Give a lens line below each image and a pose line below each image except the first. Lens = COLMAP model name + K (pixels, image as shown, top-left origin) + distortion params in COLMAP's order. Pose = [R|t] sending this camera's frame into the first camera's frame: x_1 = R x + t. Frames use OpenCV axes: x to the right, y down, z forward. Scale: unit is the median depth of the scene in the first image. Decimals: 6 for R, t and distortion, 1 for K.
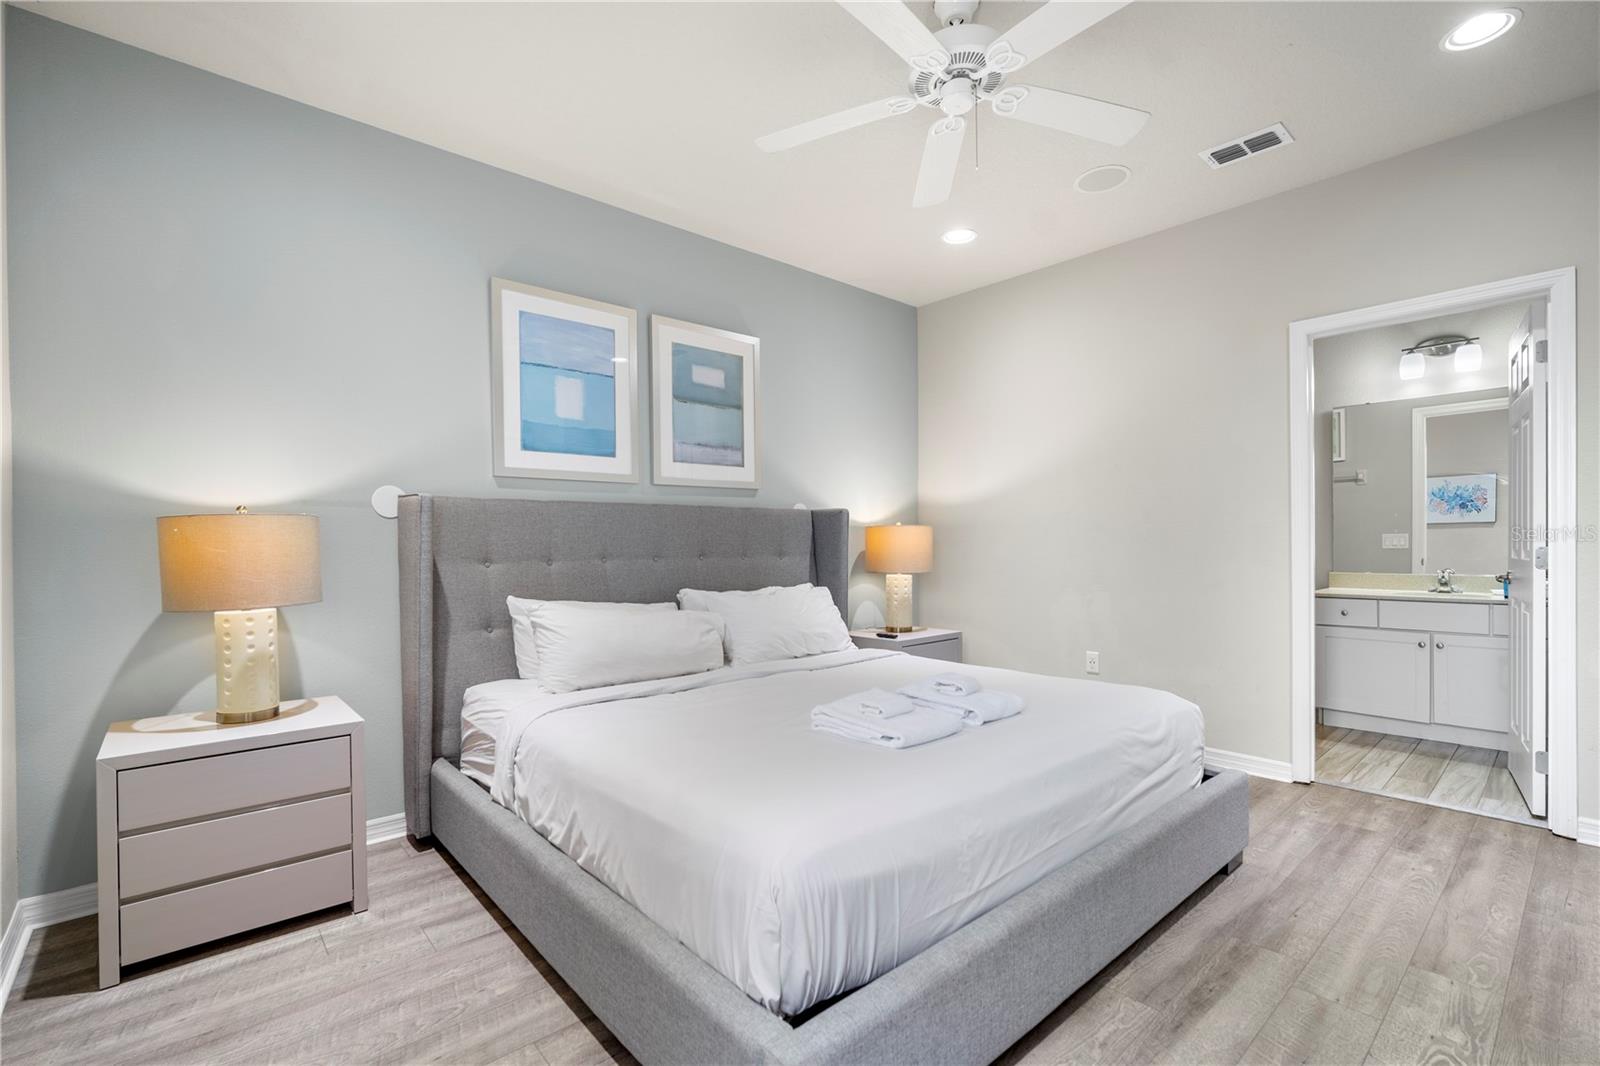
lens RADIAL K [[707.6, 0, 797.2], [0, 707.6, 541.5], [0, 0, 1]] dist [-0.014595, 0.000770]
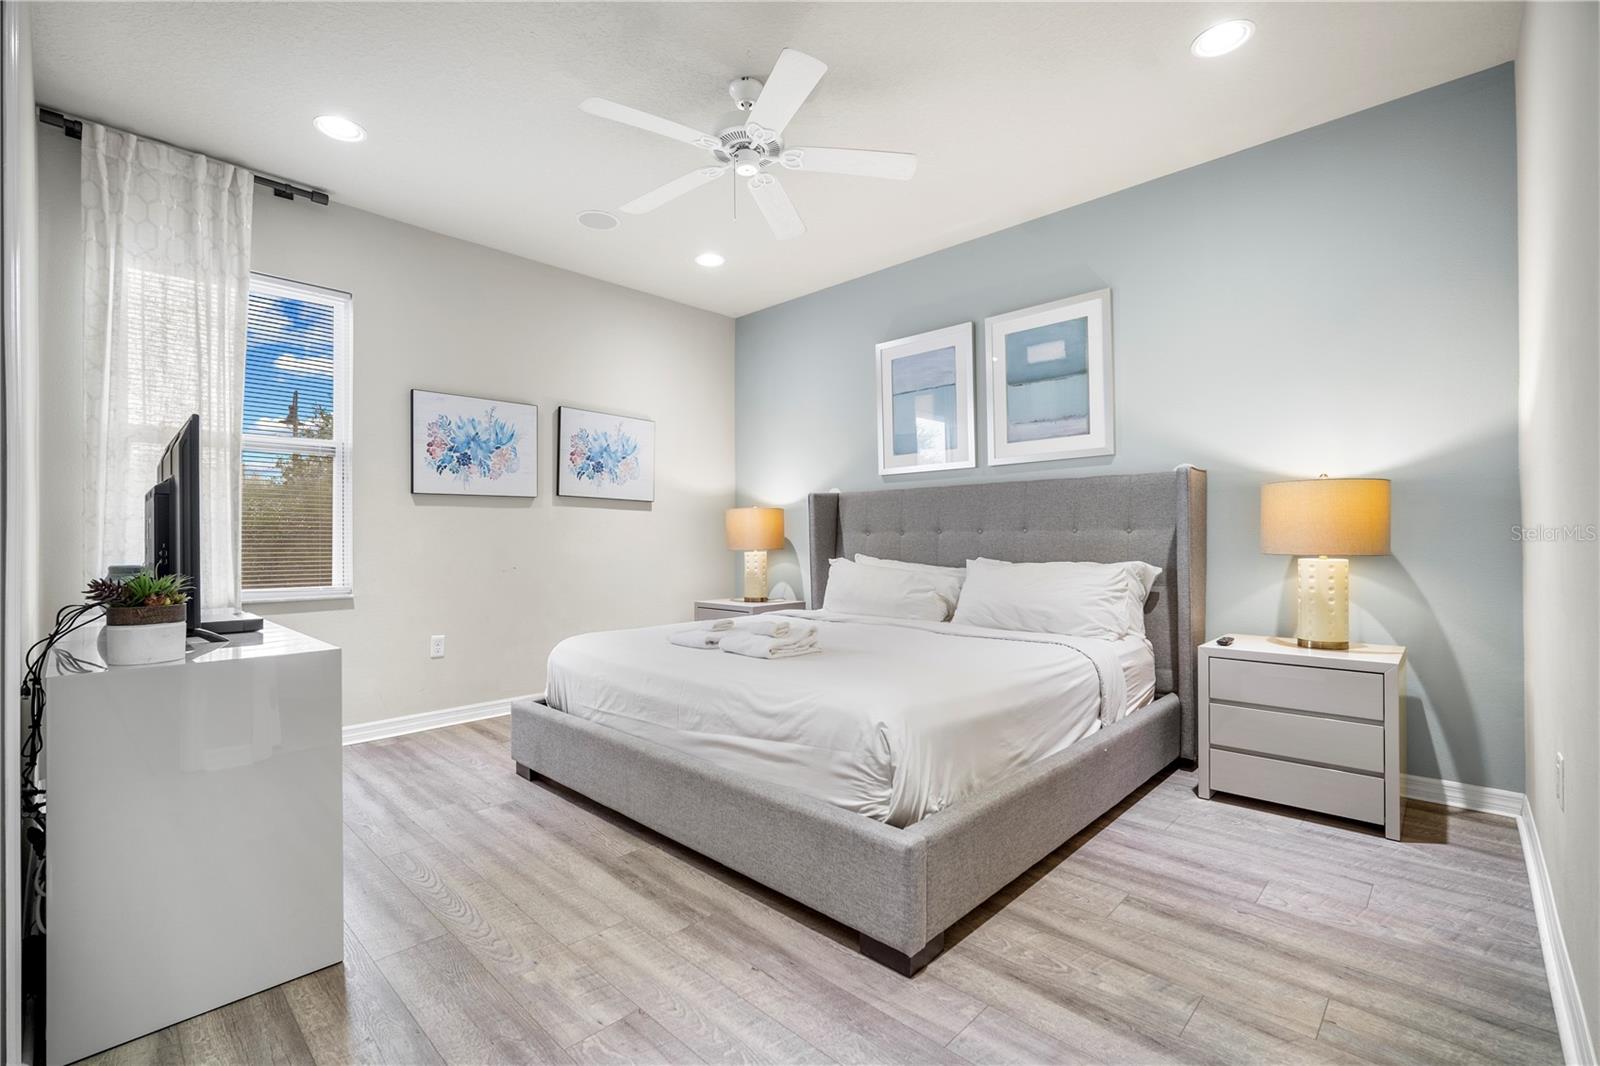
lens RADIAL K [[693.4, 0, 789.7], [0, 693.4, 530.1], [0, 0, 1]] dist [-0.001482, -0.000107]
pose [[0.093186, 0.005940, -0.995631, 0.868706], [0.021691, 0.999733, 0.007994, 0.006892], [0.995412, -0.022342, 0.093032, 0.556379]]
